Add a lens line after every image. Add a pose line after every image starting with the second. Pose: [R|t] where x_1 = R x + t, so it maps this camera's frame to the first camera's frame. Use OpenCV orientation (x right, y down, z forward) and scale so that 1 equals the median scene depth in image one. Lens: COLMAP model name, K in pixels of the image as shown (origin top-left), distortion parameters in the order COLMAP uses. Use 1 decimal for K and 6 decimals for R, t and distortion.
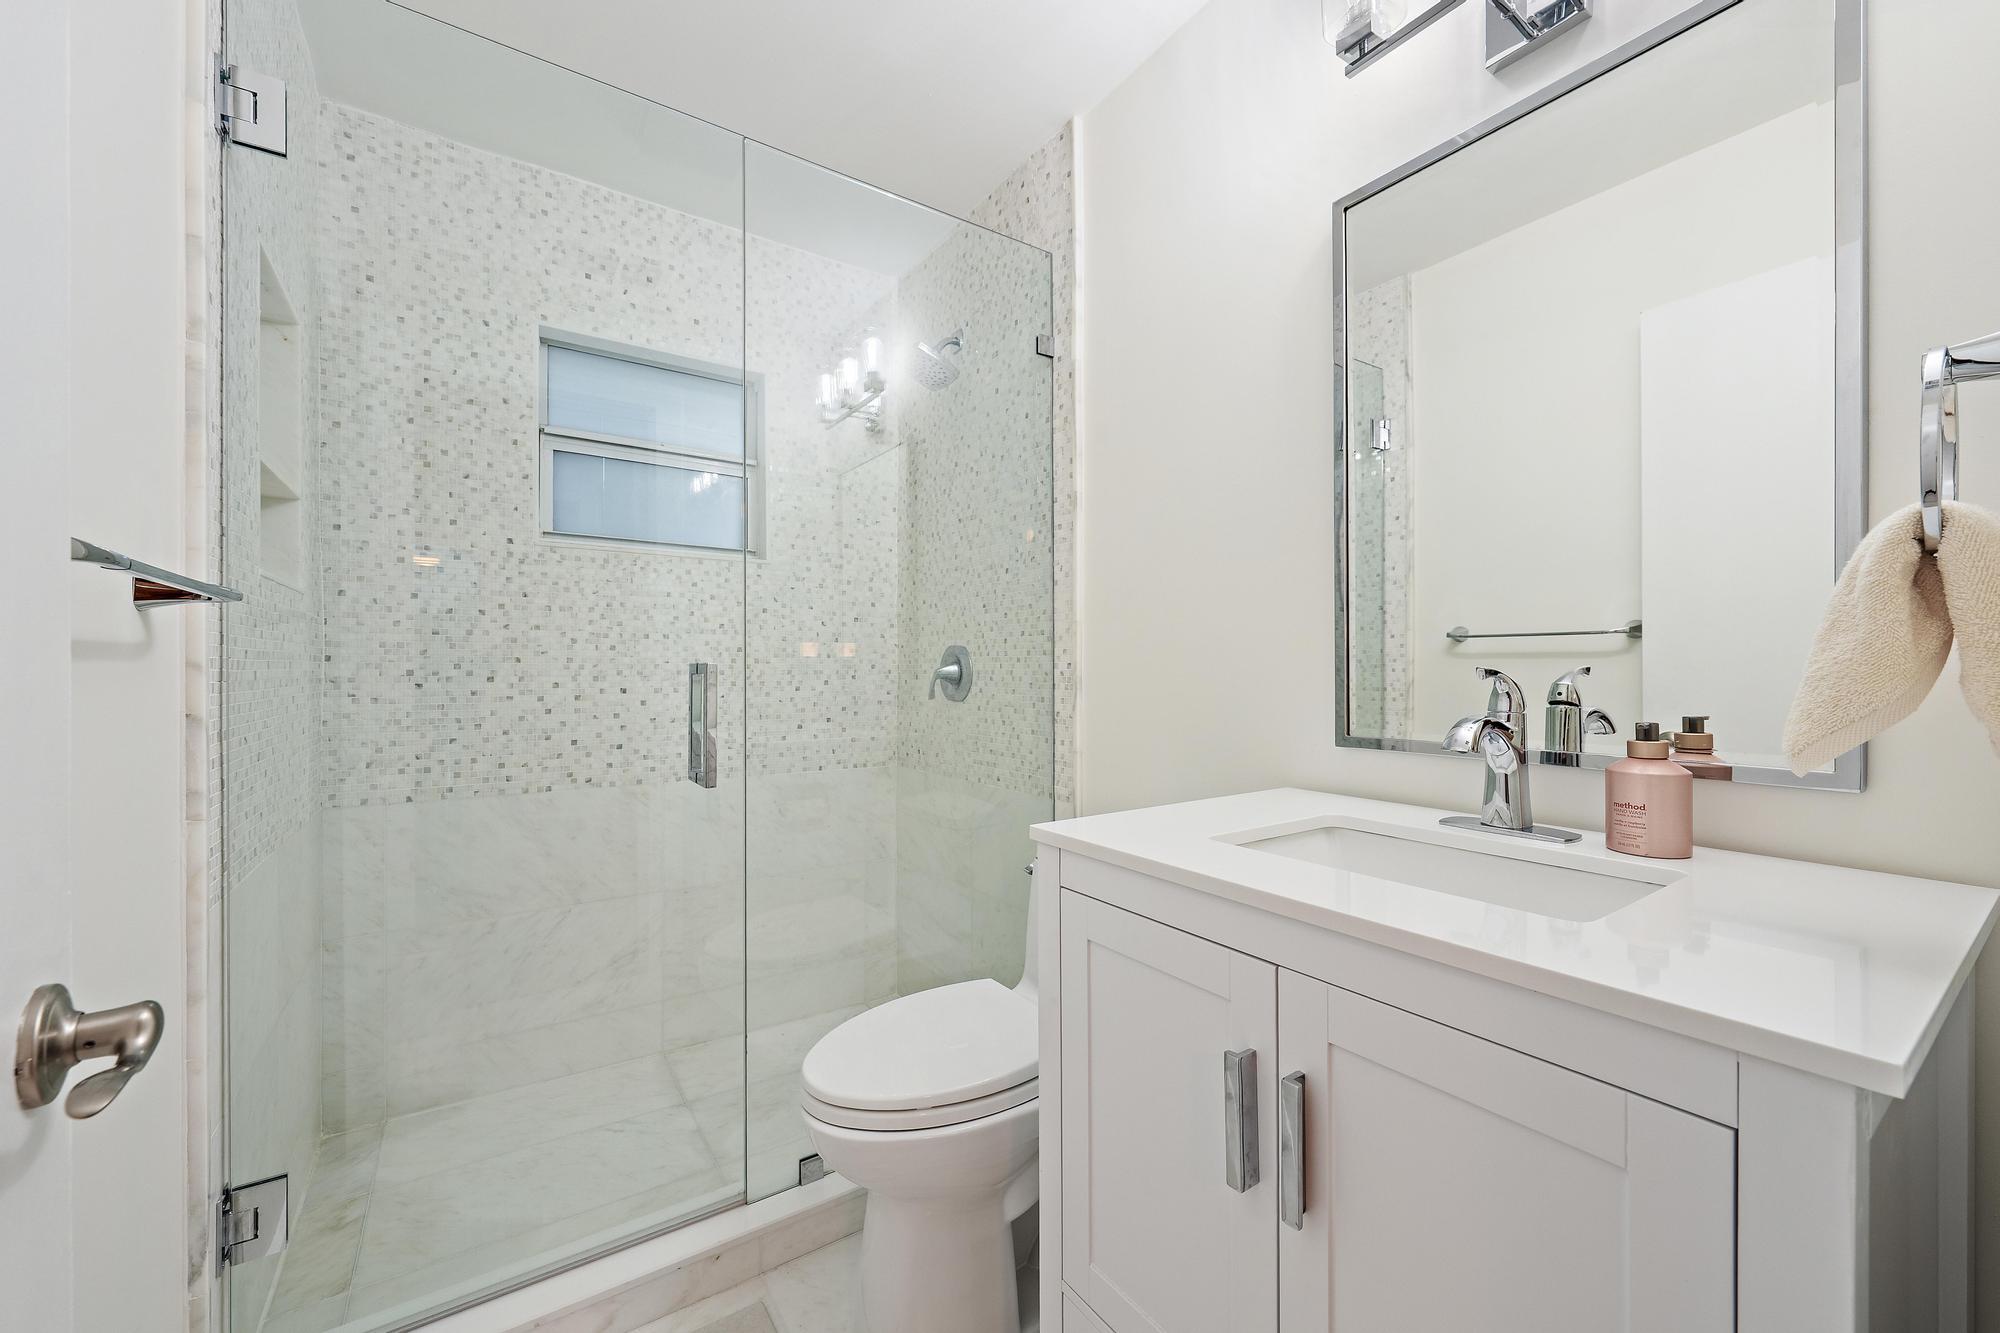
lens RADIAL K [[784.2, 0, 1005.2], [0, 784.2, 669.1], [0, 0, 1]] dist [0.000460, 0.000004]
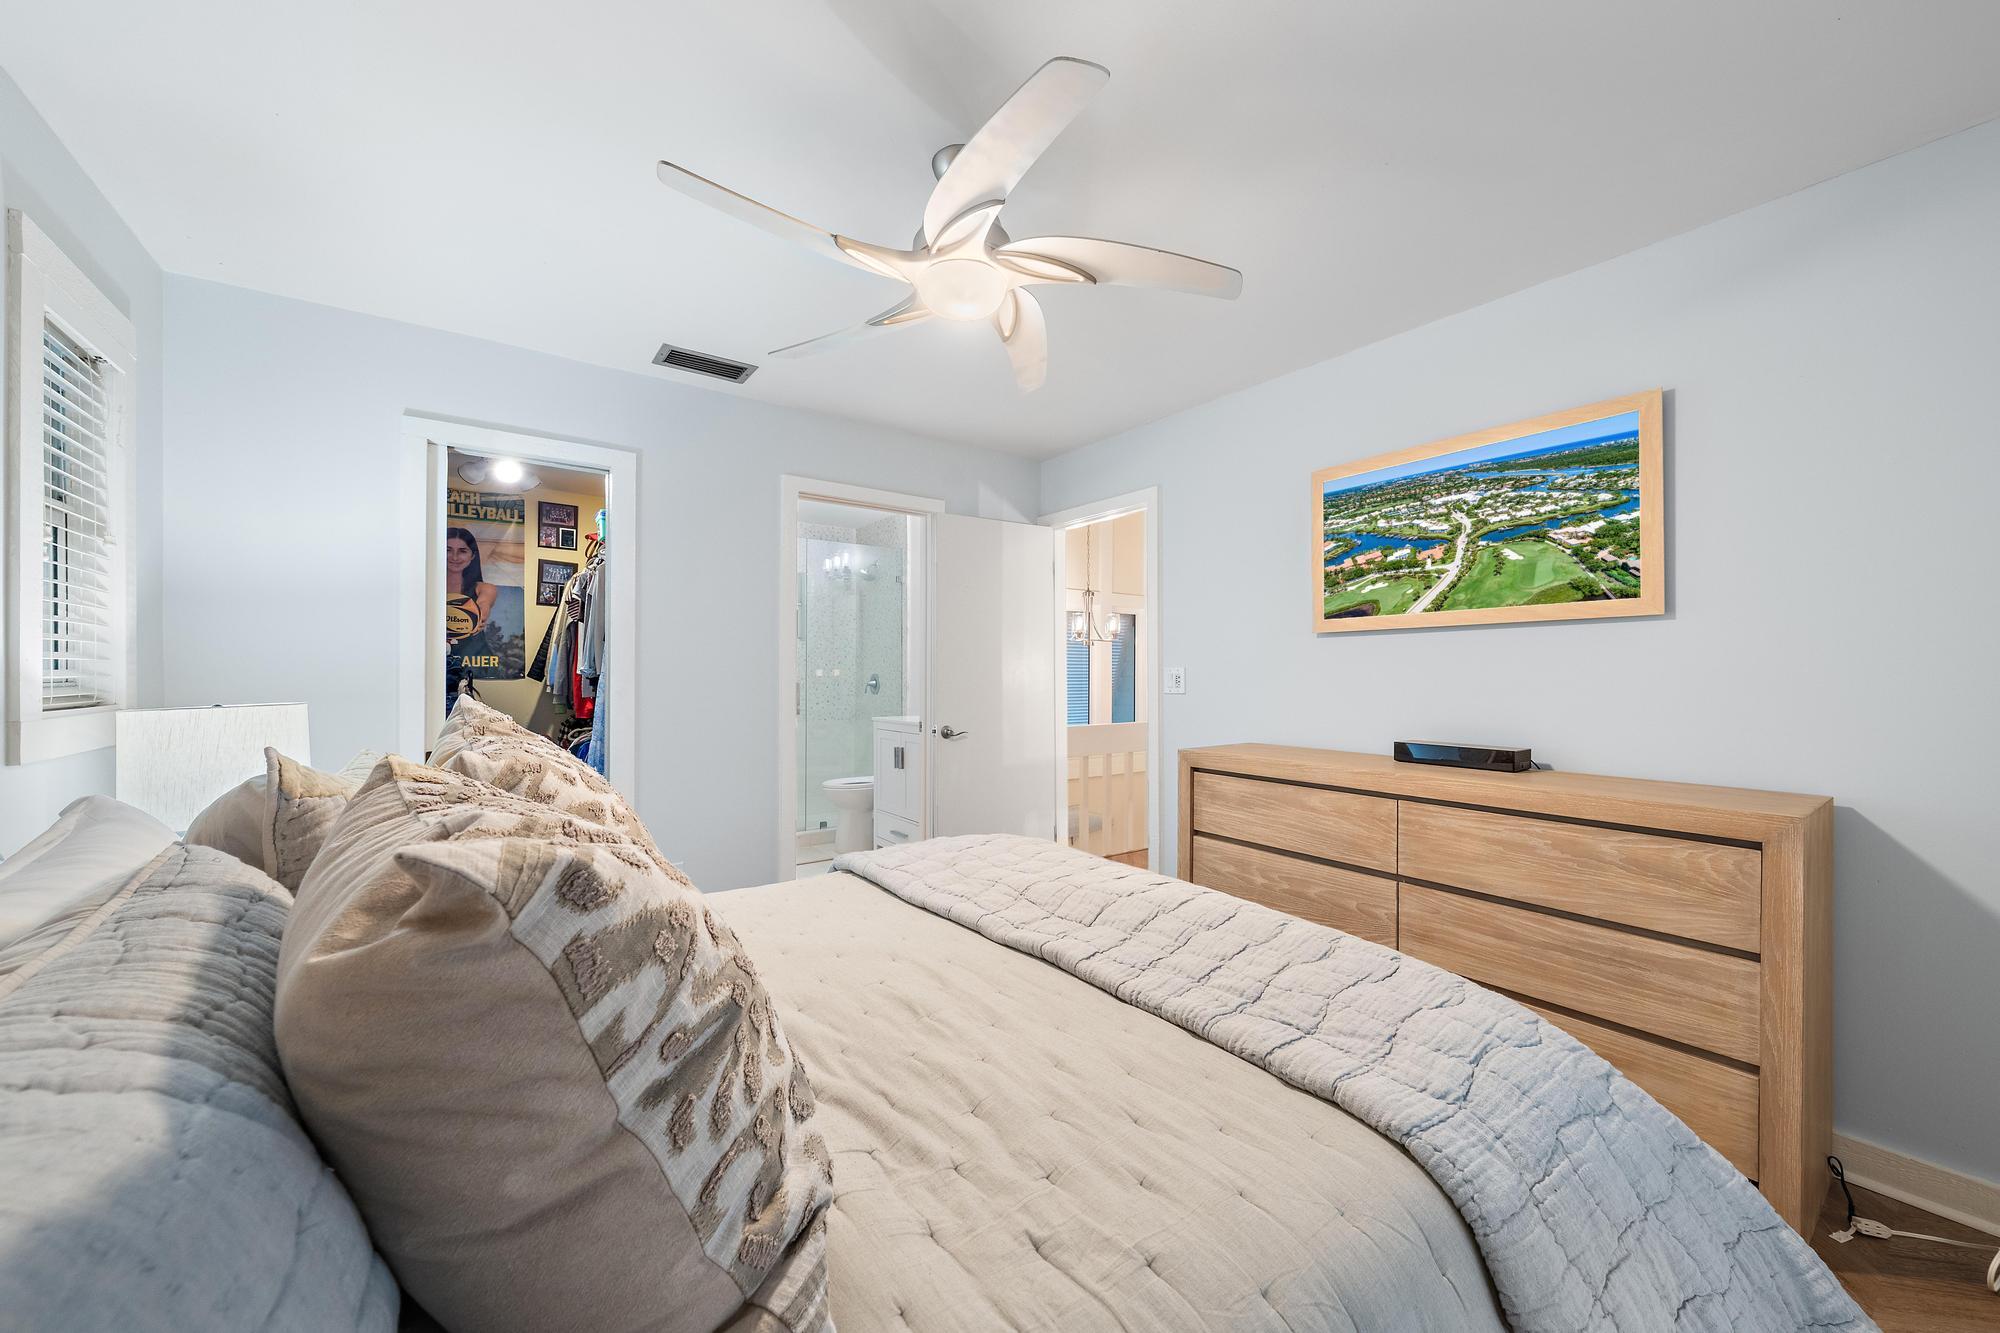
lens RADIAL K [[735.8, 0, 995.3], [0, 735.8, 670.6], [0, 0, 1]] dist [-0.000372, -0.000001]
pose [[0.999981, 0.002701, 0.005616, 0.348544], [-0.002684, 0.999992, -0.003057, -0.035273], [-0.005624, 0.003041, 0.999980, -1.605075]]
